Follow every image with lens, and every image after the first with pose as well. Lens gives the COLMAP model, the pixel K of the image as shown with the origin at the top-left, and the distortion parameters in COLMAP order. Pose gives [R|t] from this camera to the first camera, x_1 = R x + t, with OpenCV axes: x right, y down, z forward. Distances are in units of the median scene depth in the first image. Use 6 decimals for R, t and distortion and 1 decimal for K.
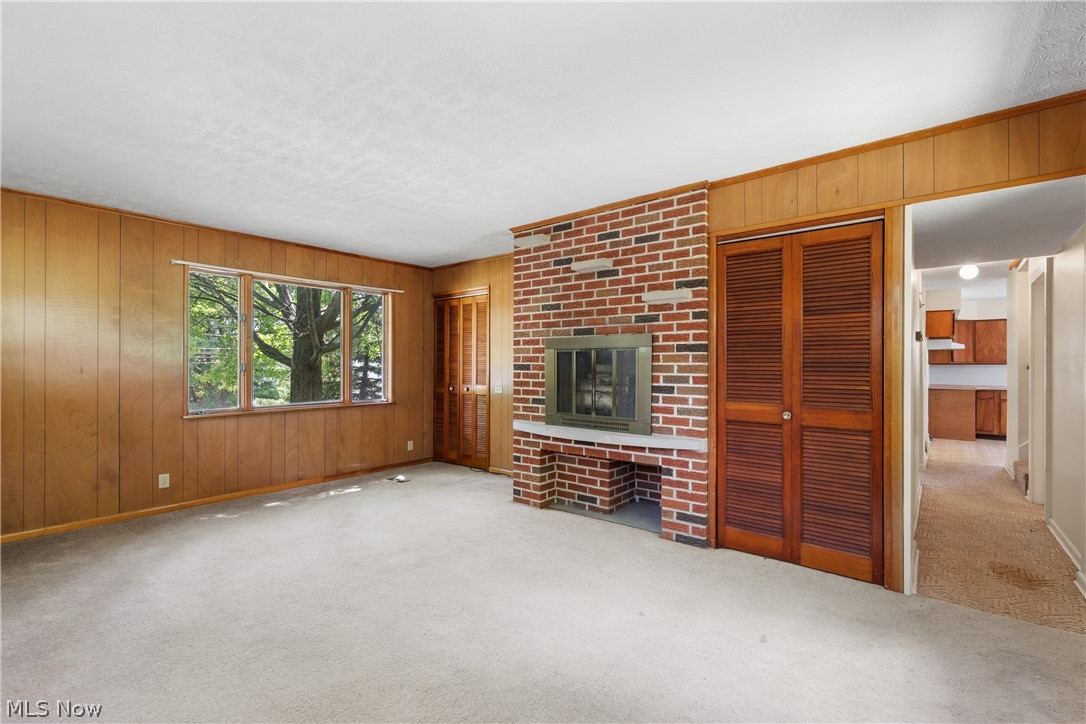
lens RADIAL K [[491.0, 0, 552.3], [0, 491.0, 366.5], [0, 0, 1]] dist [0.002203, -0.000884]
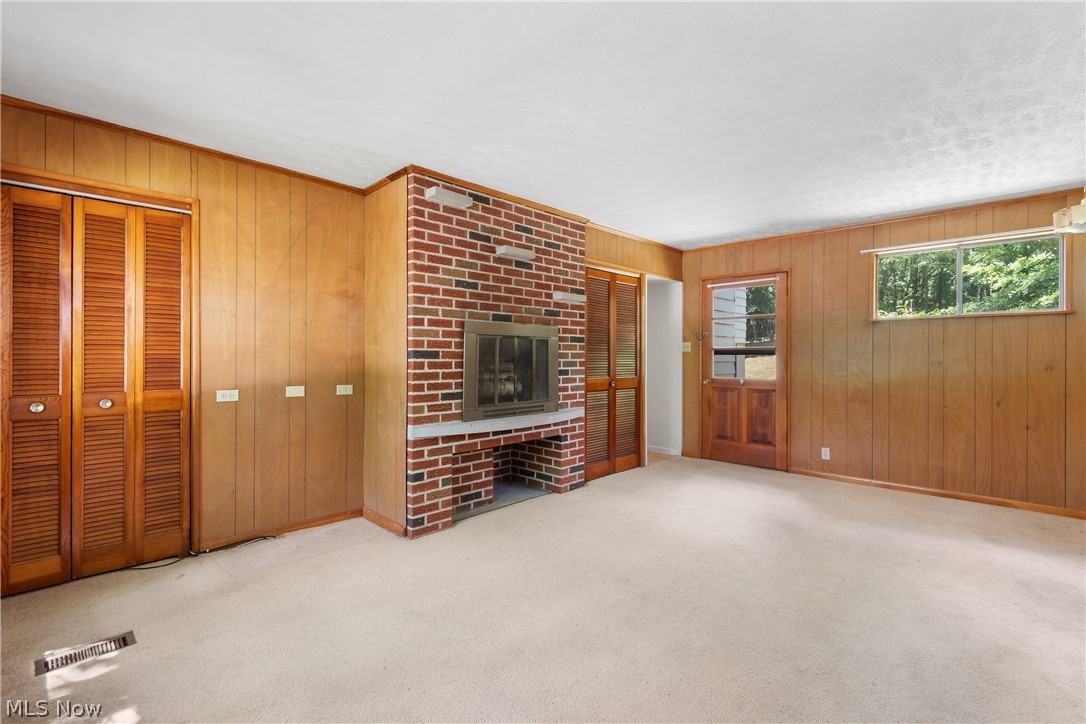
lens RADIAL K [[491.0, 0, 560.2], [0, 491.0, 357.1], [0, 0, 1]] dist [0.002203, -0.000884]
pose [[0.069530, -0.004096, 0.997571, -0.866482], [0.001789, 0.999990, 0.003981, 0.002991], [-0.997578, 0.001508, 0.069536, 0.792736]]
